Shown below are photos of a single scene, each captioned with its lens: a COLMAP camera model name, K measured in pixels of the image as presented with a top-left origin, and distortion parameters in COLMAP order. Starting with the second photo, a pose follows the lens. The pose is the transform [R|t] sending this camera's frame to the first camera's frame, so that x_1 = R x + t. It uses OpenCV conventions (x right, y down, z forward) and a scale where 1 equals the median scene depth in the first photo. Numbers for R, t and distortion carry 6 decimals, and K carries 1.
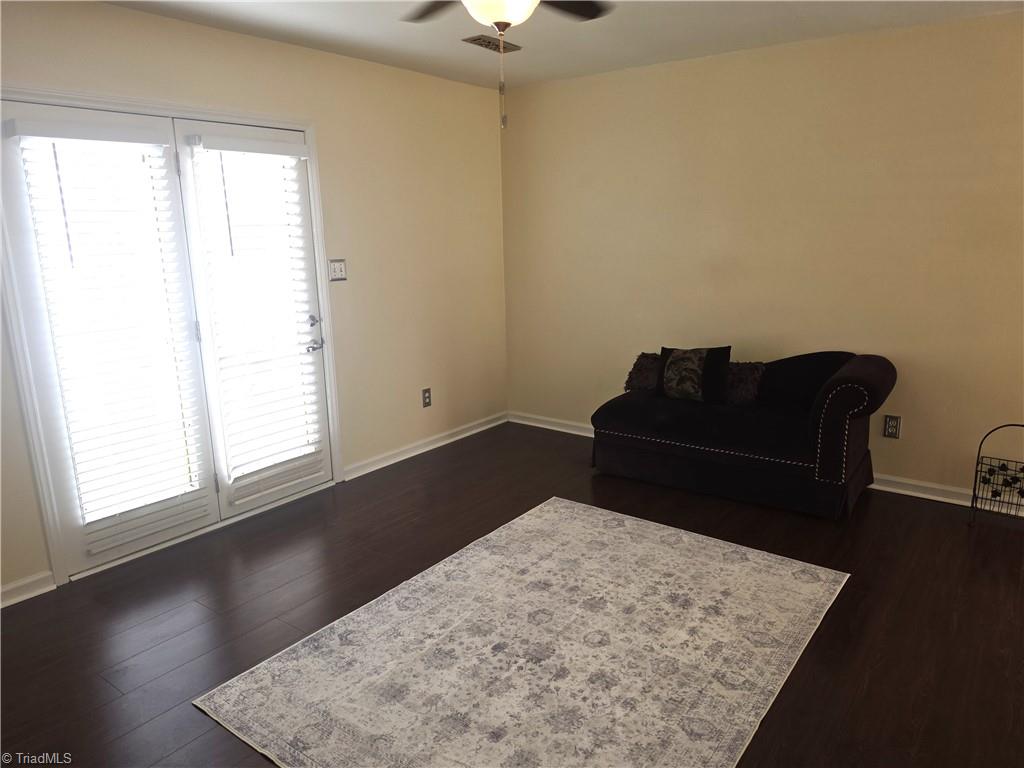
lens RADIAL K [[711.6, 0, 511.2], [0, 711.6, 383.6], [0, 0, 1]] dist [0.046246, -0.024004]
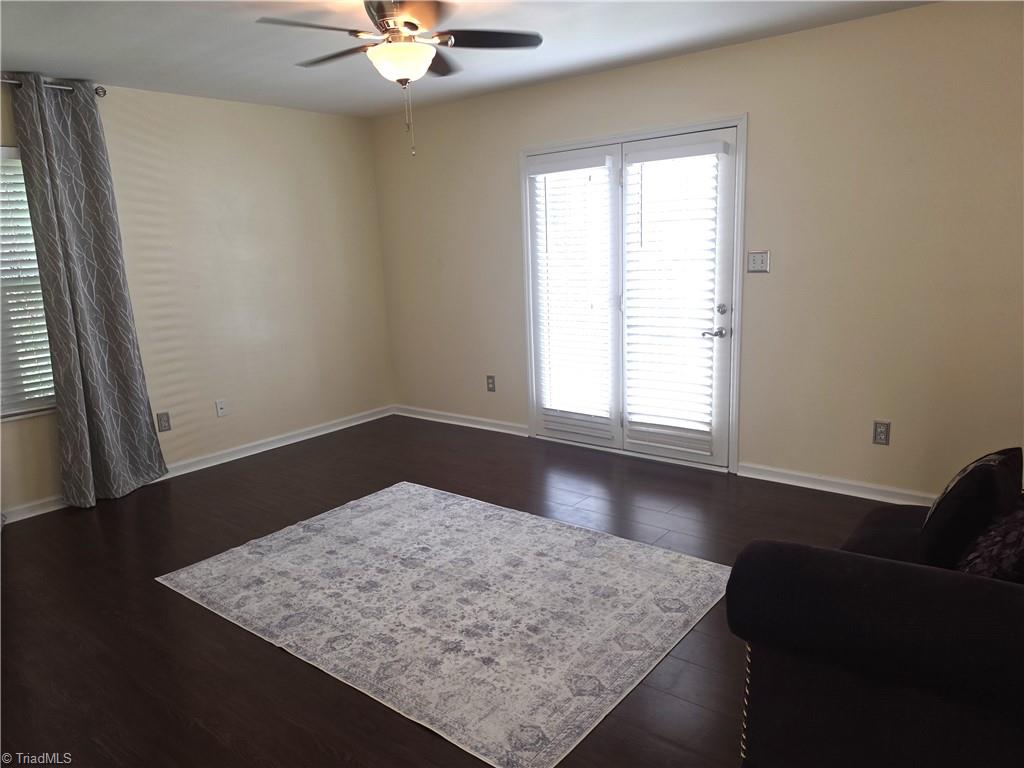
lens RADIAL K [[711.6, 0, 507.3], [0, 711.6, 386.0], [0, 0, 1]] dist [0.046246, -0.024004]
pose [[-0.037368, 0.216714, -0.975520, 0.968693], [-0.180169, 0.958743, 0.219889, -0.191740], [0.982926, 0.183975, 0.003219, 0.884509]]
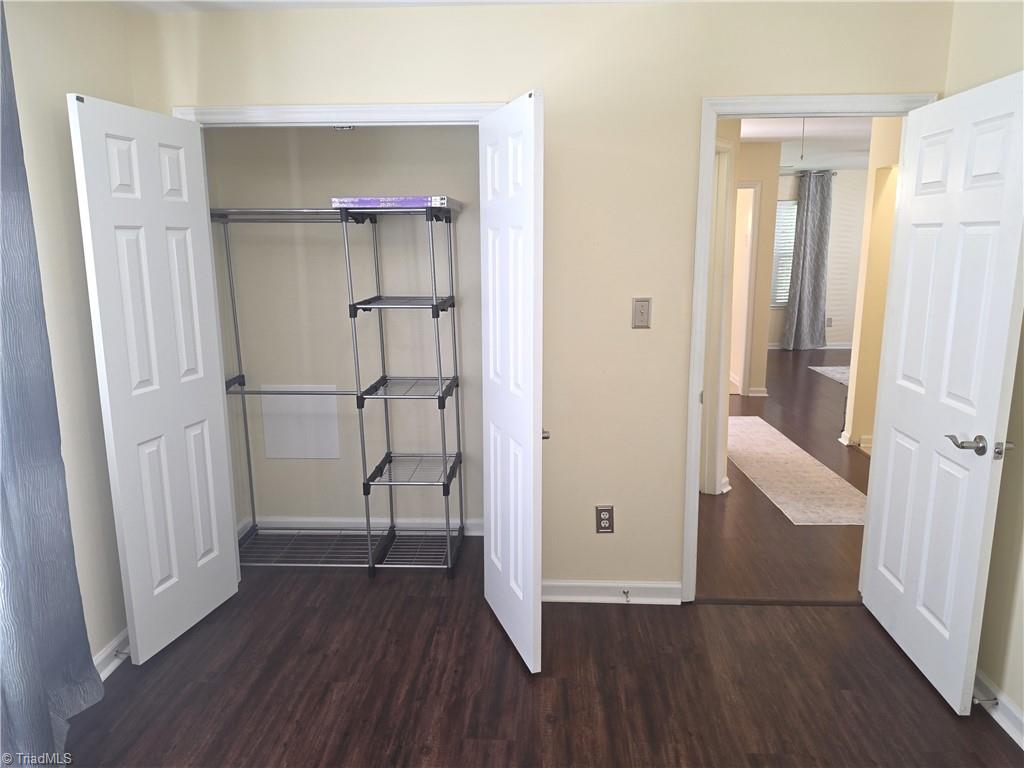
lens RADIAL K [[711.6, 0, 512.4], [0, 711.6, 382.7], [0, 0, 1]] dist [0.046246, -0.024004]
pose [[-0.827281, 0.131359, -0.546215, 2.474849], [-0.100841, 0.921766, 0.374405, -0.465723], [0.552664, 0.364819, -0.749313, 1.893165]]
